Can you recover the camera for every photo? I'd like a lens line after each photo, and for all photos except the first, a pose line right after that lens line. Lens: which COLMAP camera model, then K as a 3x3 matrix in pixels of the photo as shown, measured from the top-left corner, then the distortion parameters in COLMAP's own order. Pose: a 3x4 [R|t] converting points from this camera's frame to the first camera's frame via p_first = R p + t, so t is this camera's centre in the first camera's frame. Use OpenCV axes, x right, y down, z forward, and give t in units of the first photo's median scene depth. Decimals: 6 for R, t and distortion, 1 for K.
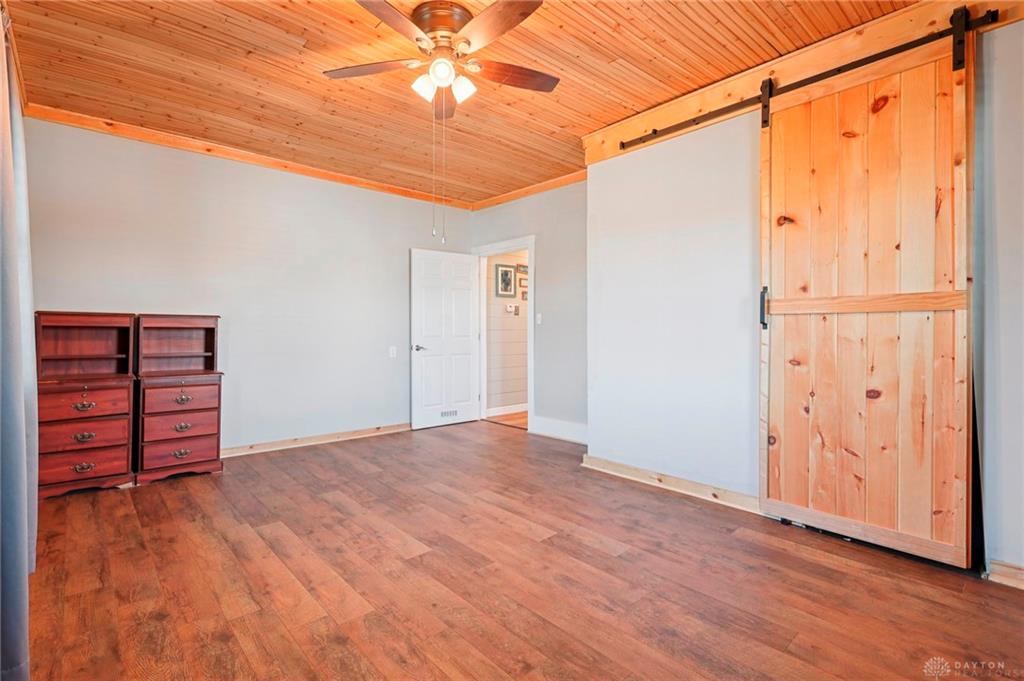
lens RADIAL K [[476.6, 0, 510.3], [0, 476.6, 333.2], [0, 0, 1]] dist [0.000264, 0.001235]
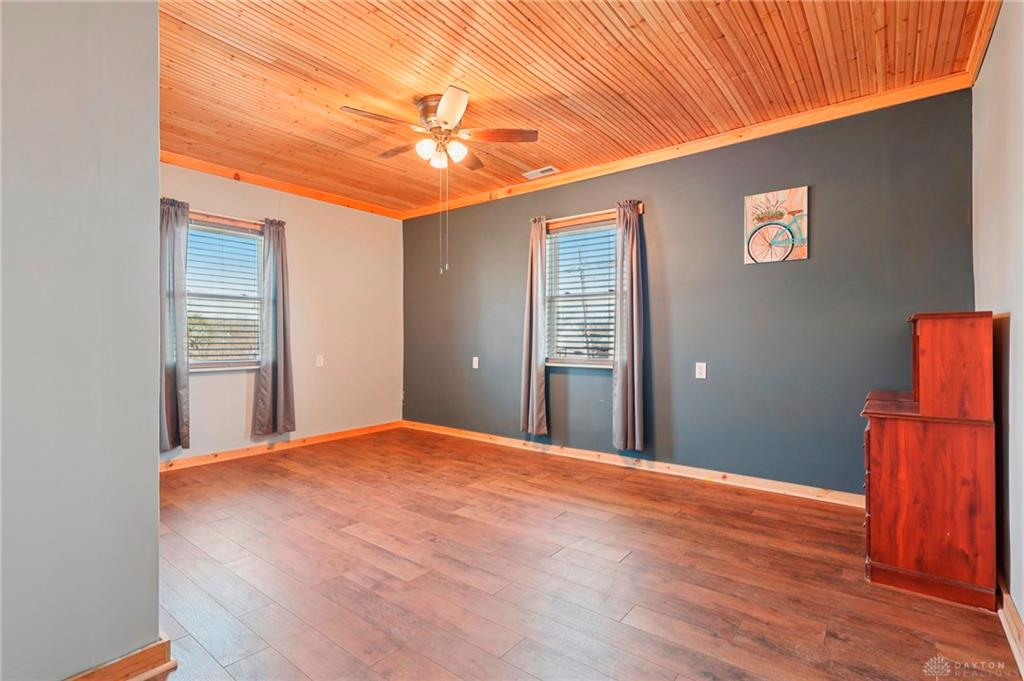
lens RADIAL K [[476.6, 0, 516.0], [0, 476.6, 334.4], [0, 0, 1]] dist [0.000264, 0.001235]
pose [[-0.983700, -0.004383, -0.179765, -0.109577], [-0.004484, 0.999990, 0.000160, -0.021548], [0.179762, 0.000964, -0.983710, 2.417811]]
